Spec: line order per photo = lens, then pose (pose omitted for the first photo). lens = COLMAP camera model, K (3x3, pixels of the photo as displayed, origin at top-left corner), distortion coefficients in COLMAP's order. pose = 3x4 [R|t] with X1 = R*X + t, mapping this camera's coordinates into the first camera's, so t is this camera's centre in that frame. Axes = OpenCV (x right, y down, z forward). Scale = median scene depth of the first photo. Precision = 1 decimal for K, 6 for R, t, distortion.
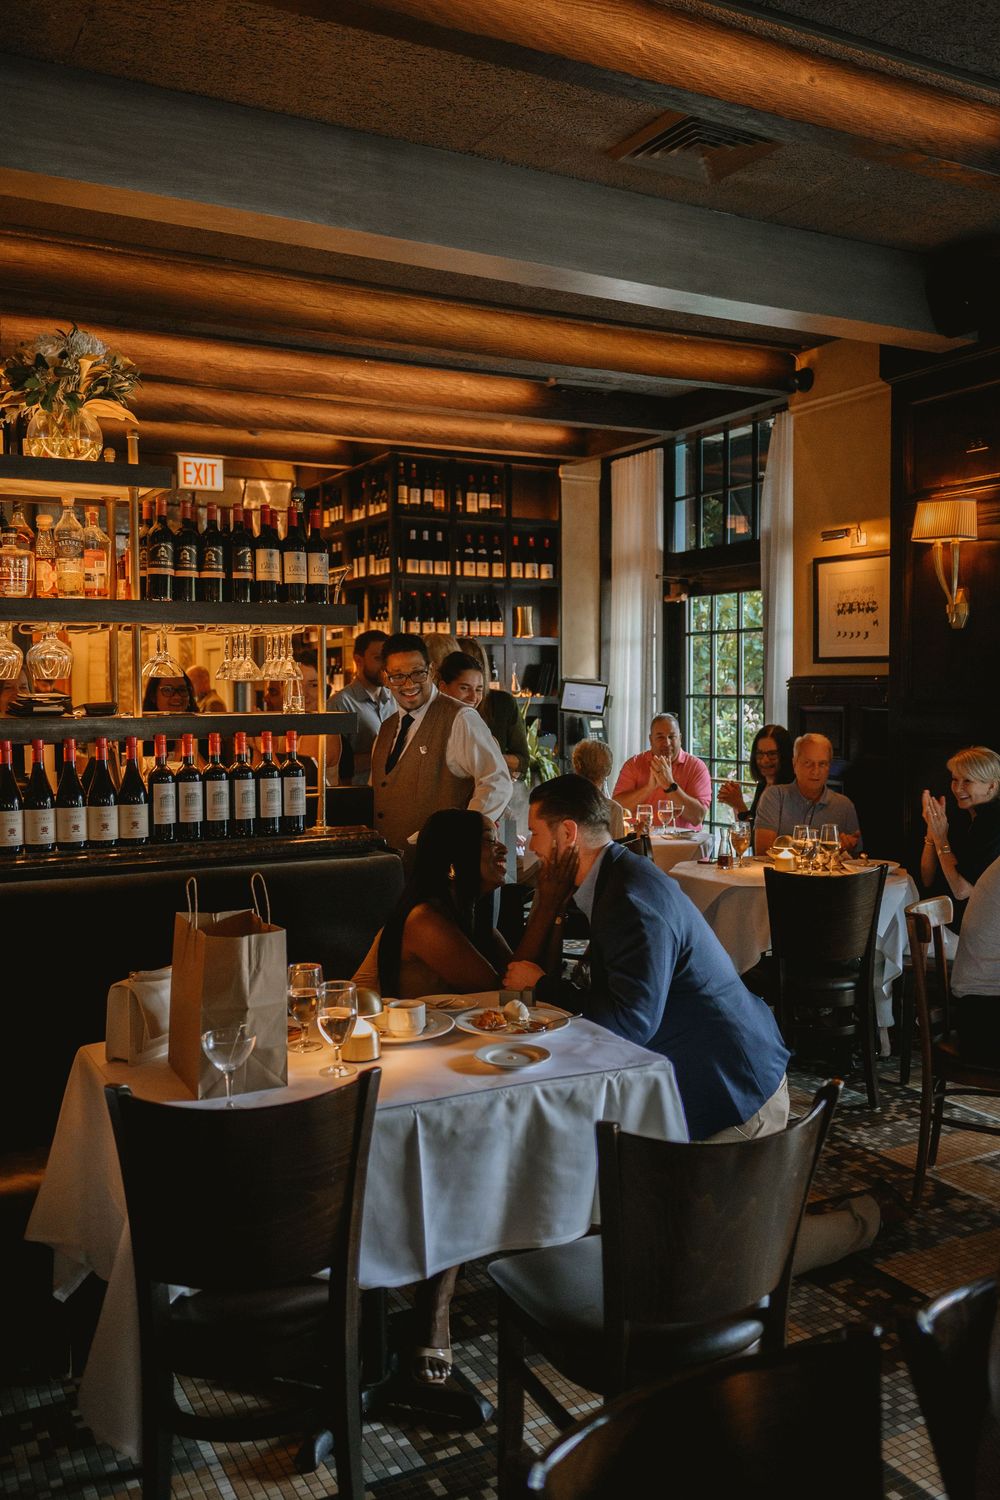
lens RADIAL K [[1212.4, 0, 530.8], [0, 1212.4, 714.6], [0, 0, 1]] dist [0.008499, -0.043358]
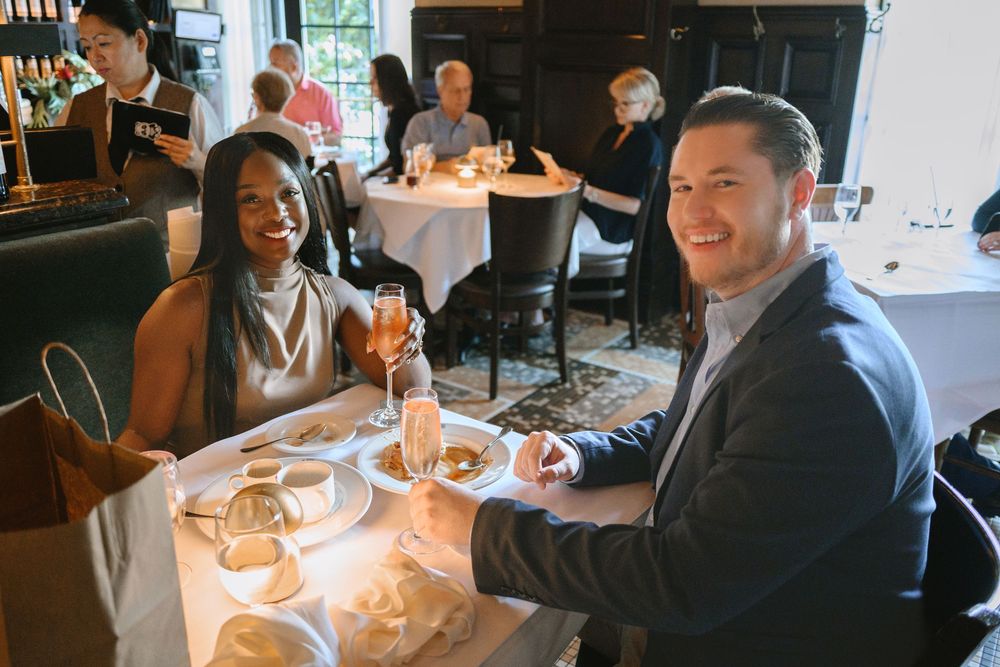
lens RADIAL K [[808.3, 0, 483.9], [0, 808.3, 297.1], [0, 0, 1]] dist [0.008499, -0.043358]
pose [[0.898875, -0.125664, 0.419801, -0.062866], [-0.004856, 0.955084, 0.296294, 0.002453], [-0.438178, -0.268370, 0.857891, 0.197093]]
